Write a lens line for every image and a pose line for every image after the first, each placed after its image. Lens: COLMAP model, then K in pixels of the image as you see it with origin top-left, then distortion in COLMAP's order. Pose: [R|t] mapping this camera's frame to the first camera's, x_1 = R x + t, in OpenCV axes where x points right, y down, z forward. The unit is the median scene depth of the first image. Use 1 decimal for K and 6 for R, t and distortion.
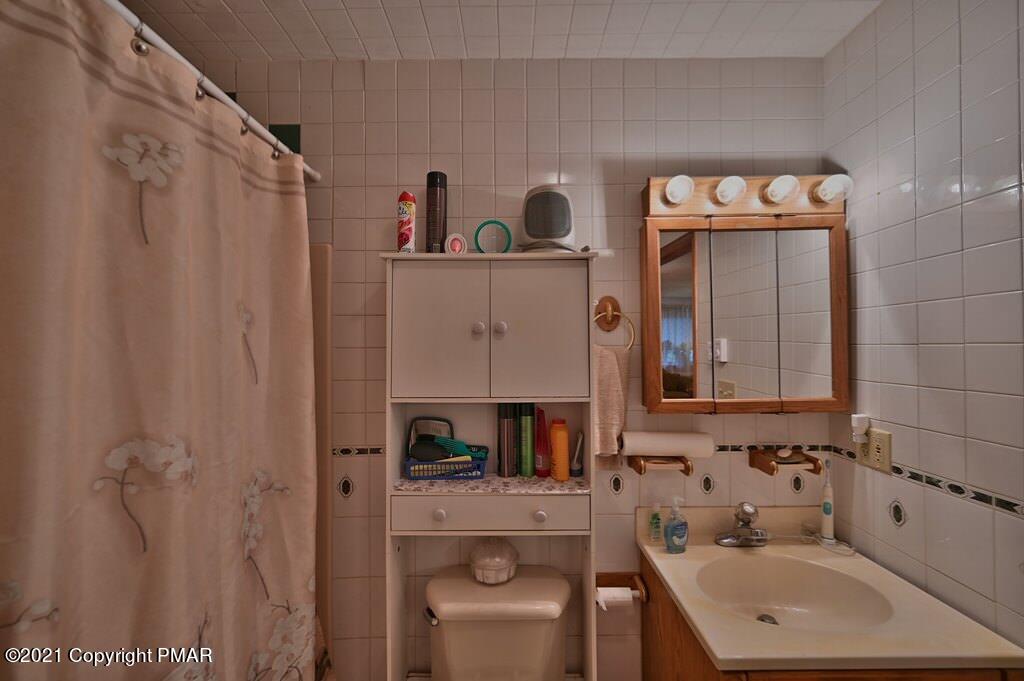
lens RADIAL K [[403.1, 0, 515.1], [0, 403.1, 341.2], [0, 0, 1]] dist [-0.002205, 0.000292]
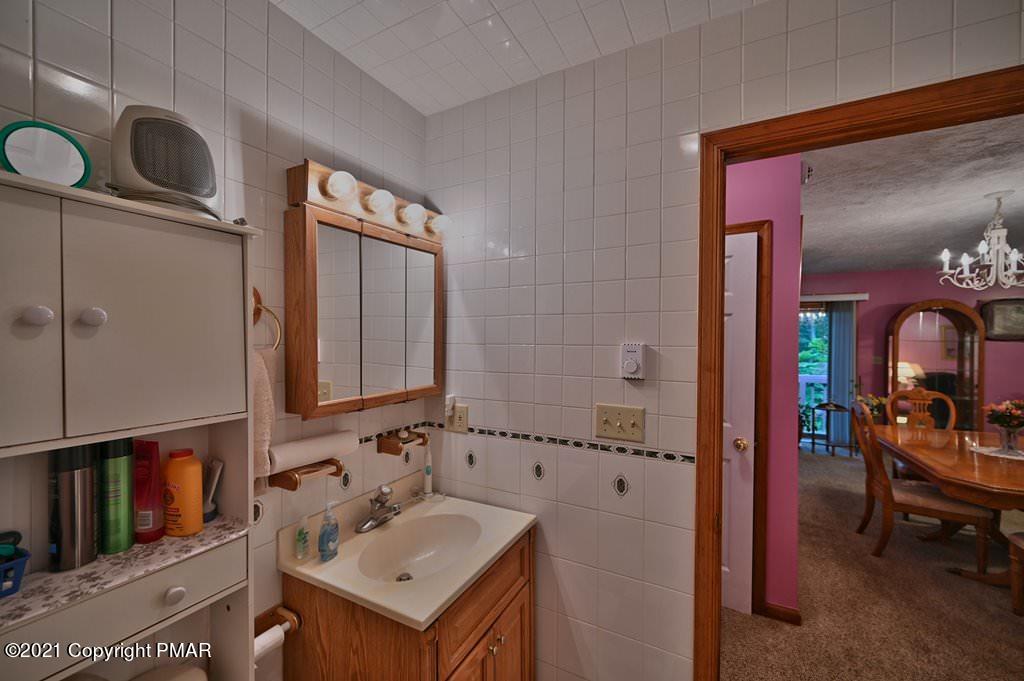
lens RADIAL K [[403.1, 0, 515.1], [0, 403.1, 341.2], [0, 0, 1]] dist [-0.002205, 0.000292]
pose [[0.471951, 0.003853, 0.881616, -0.242282], [-0.017852, 0.999827, 0.005187, -0.011615], [-0.881444, -0.018186, 0.471938, 0.155340]]
